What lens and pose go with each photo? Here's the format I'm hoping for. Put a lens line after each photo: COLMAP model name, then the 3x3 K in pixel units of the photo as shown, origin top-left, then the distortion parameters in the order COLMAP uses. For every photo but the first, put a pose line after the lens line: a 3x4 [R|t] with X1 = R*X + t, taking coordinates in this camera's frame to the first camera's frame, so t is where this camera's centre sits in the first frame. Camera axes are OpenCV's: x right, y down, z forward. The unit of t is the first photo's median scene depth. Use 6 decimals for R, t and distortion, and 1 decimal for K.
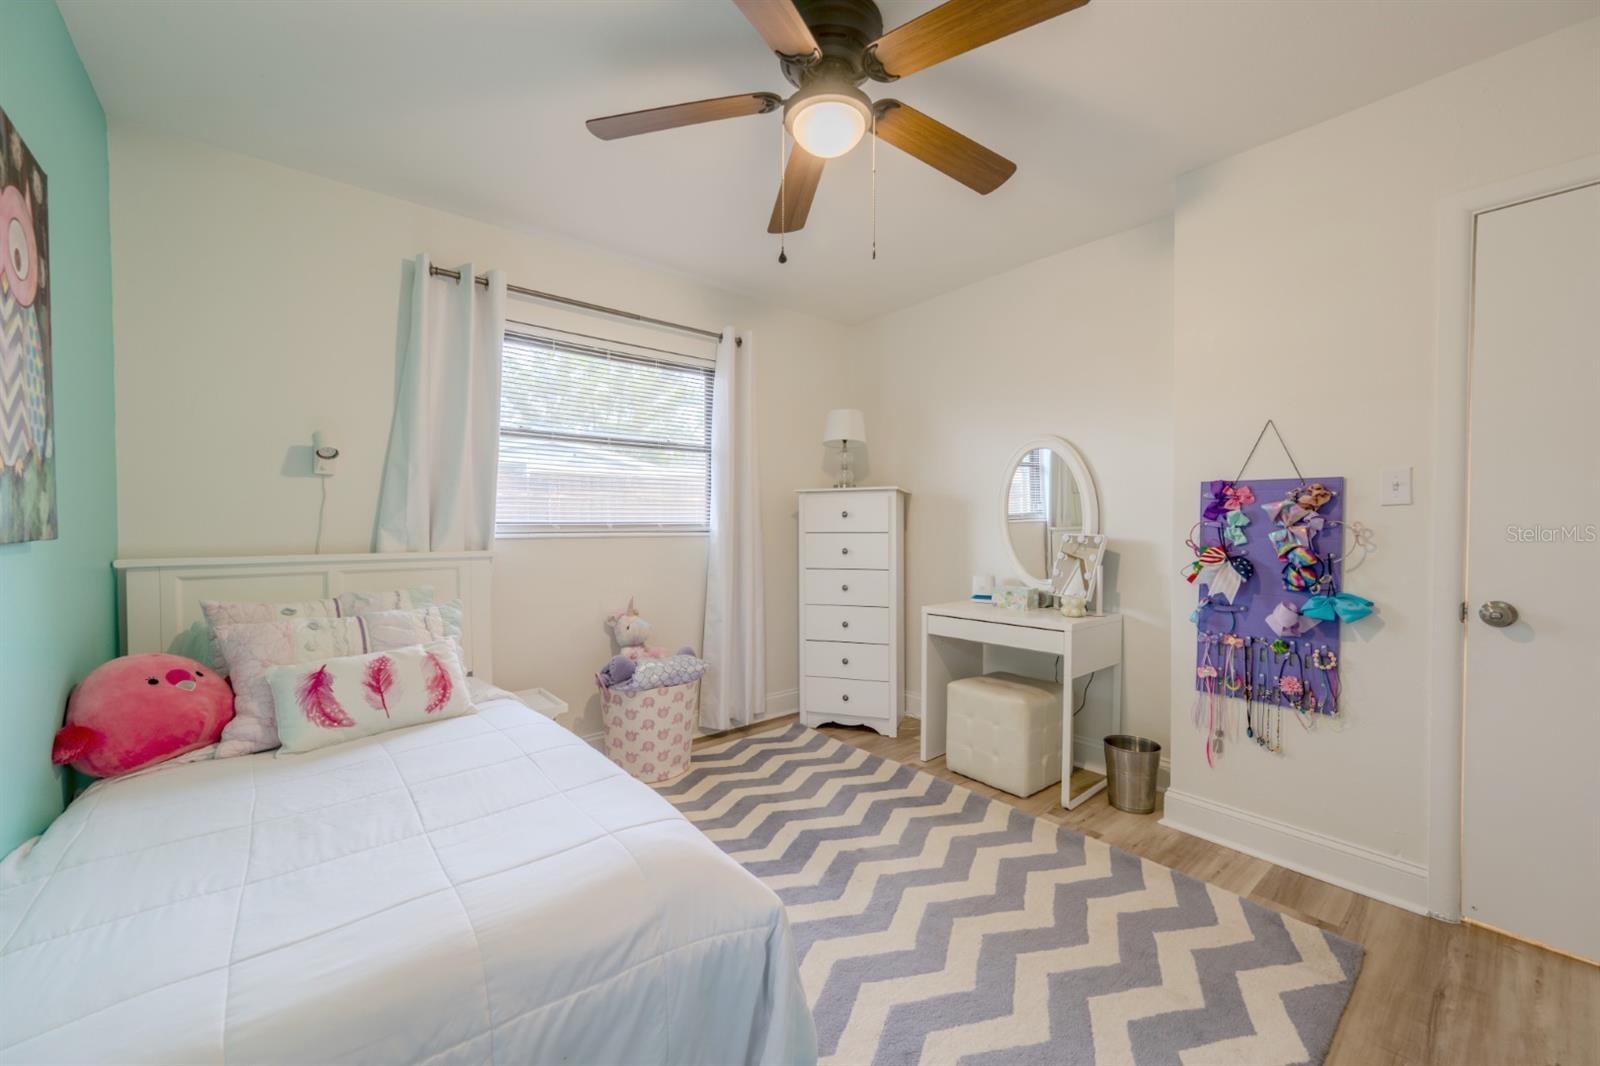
lens RADIAL K [[624.8, 0, 798.7], [0, 624.8, 533.7], [0, 0, 1]] dist [-0.002800, -0.000529]
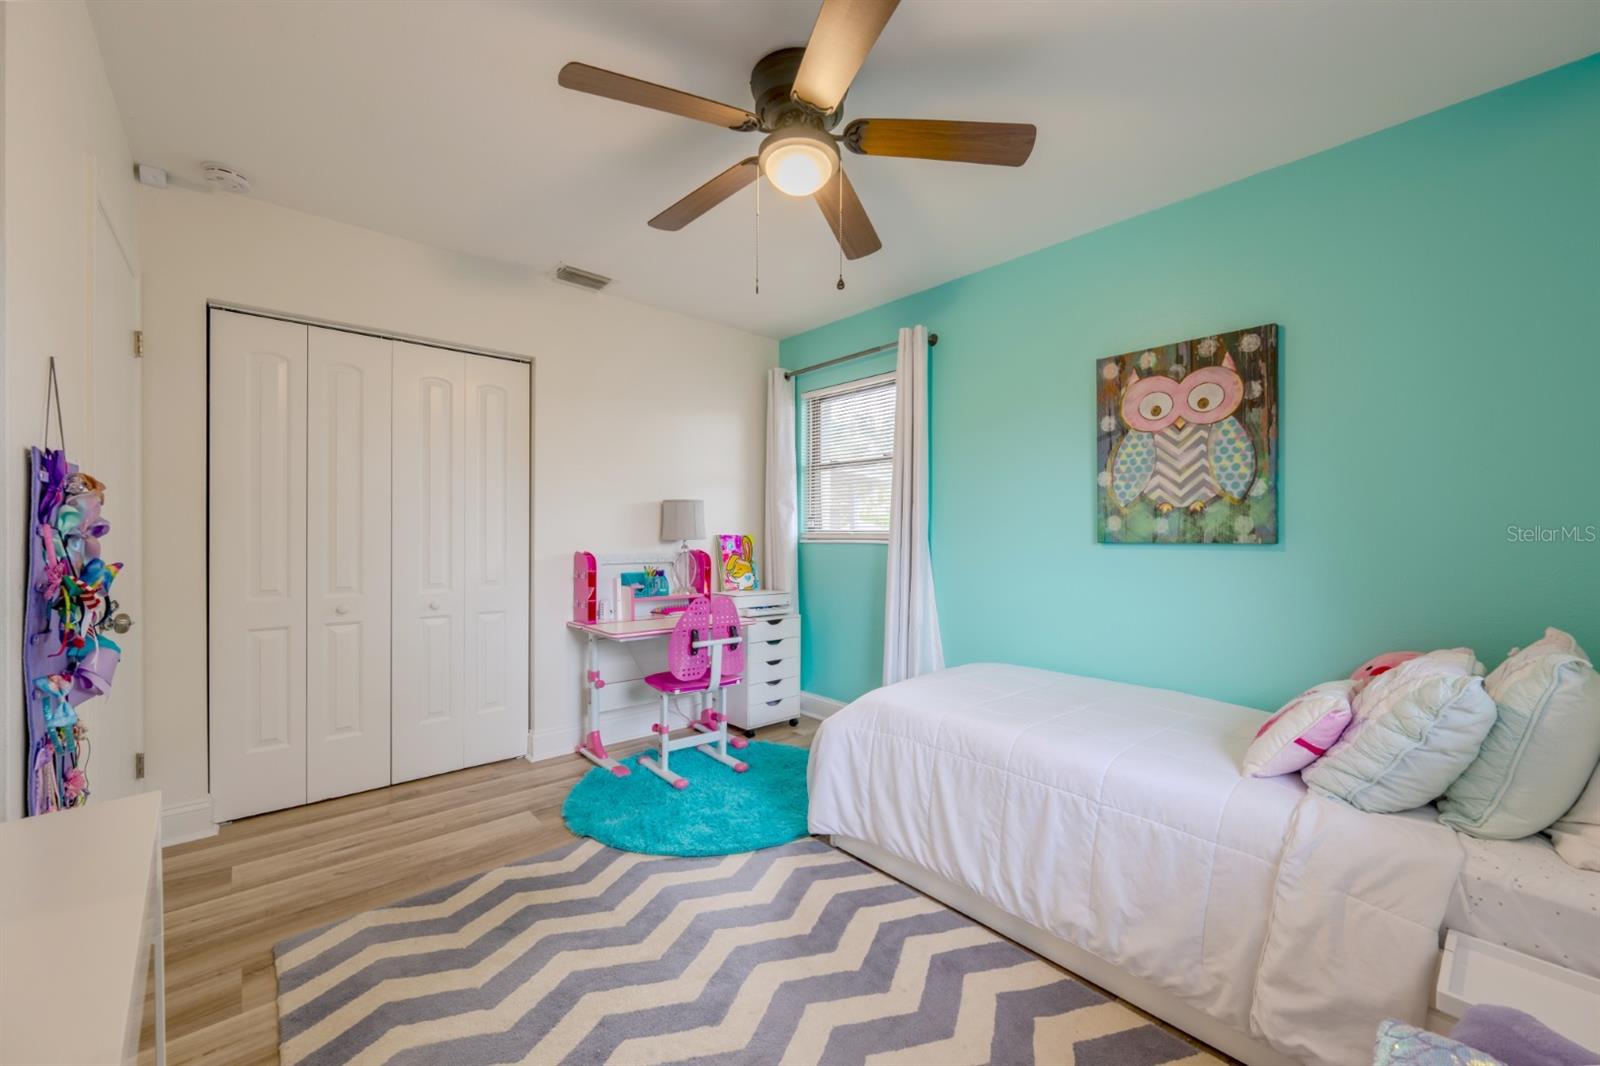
lens RADIAL K [[624.8, 0, 798.7], [0, 624.8, 533.7], [0, 0, 1]] dist [-0.002800, -0.000529]
pose [[-0.999750, -0.000294, -0.022344, 0.045102], [-0.000841, 0.999701, 0.024437, -0.026537], [0.022331, 0.024449, -0.999452, 1.254922]]
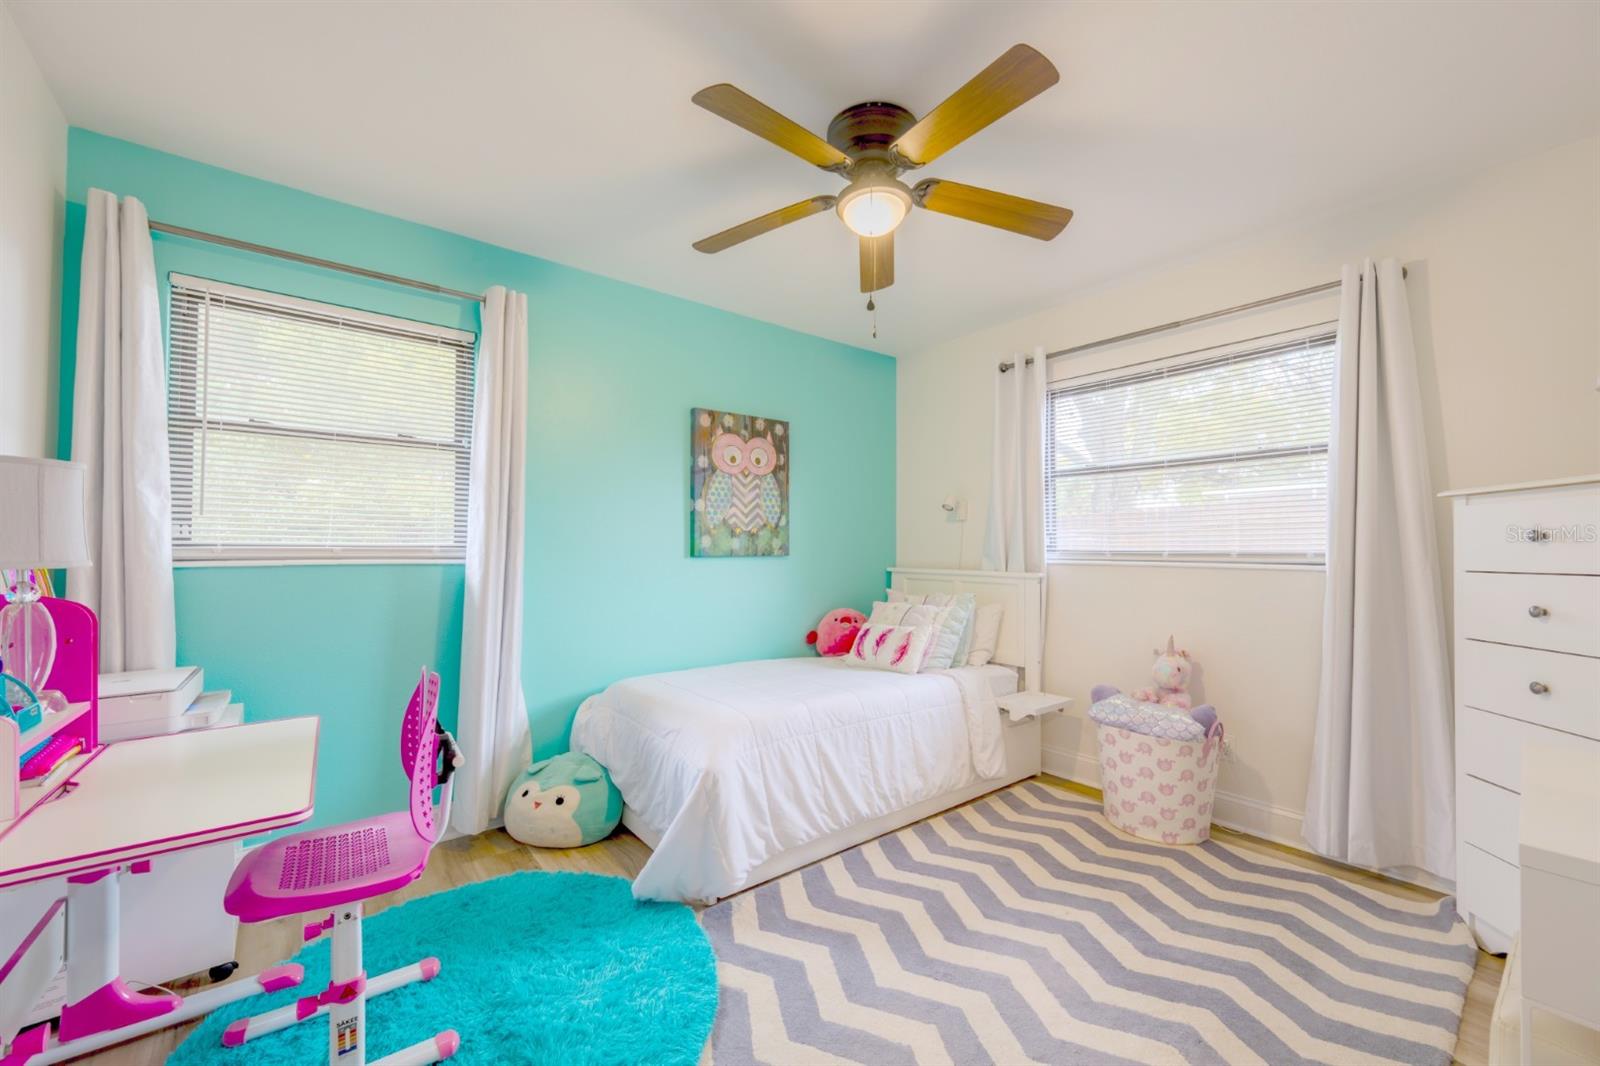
lens RADIAL K [[624.8, 0, 798.7], [0, 624.8, 533.7], [0, 0, 1]] dist [-0.002800, -0.000529]
pose [[-0.032554, -0.024573, -0.999168, 0.725085], [-0.023821, 0.999433, -0.023804, -0.009829], [0.999186, 0.023026, -0.033121, 0.542863]]
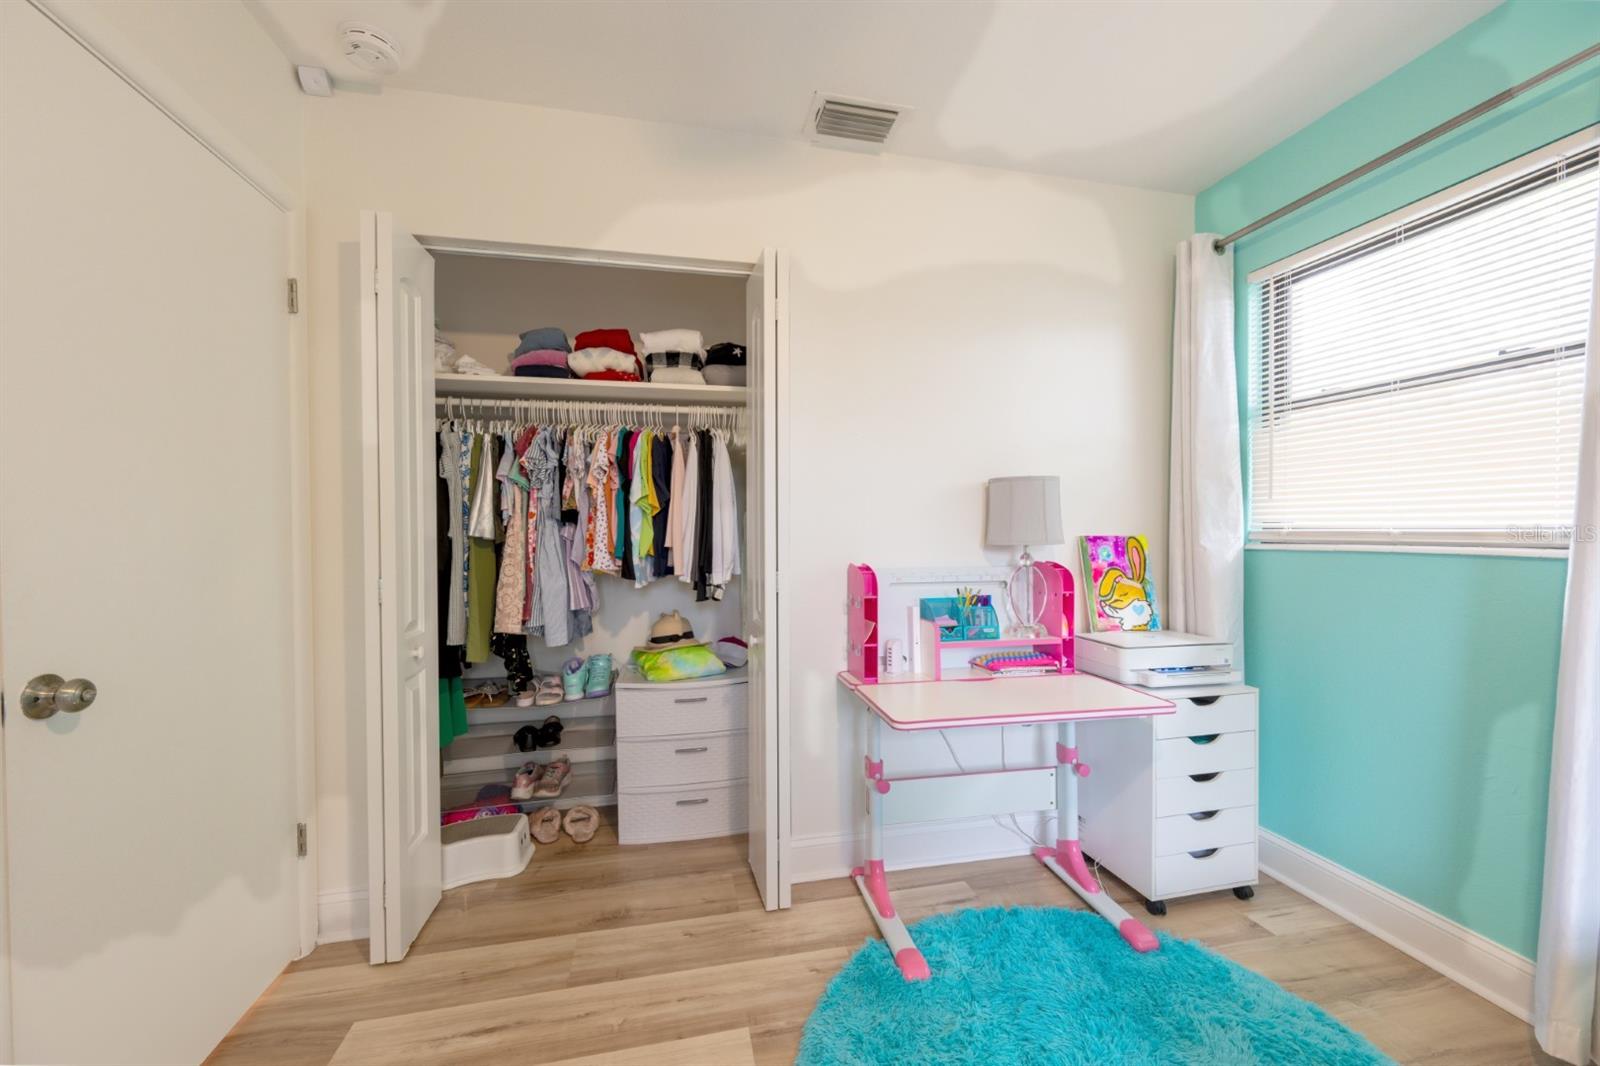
lens RADIAL K [[624.8, 0, 798.7], [0, 624.8, 533.7], [0, 0, 1]] dist [-0.002800, -0.000529]
pose [[-0.882246, 0.003766, 0.470774, 0.140876], [0.017762, 0.999522, 0.025291, -0.019726], [-0.470454, 0.030675, -0.881891, 0.745947]]
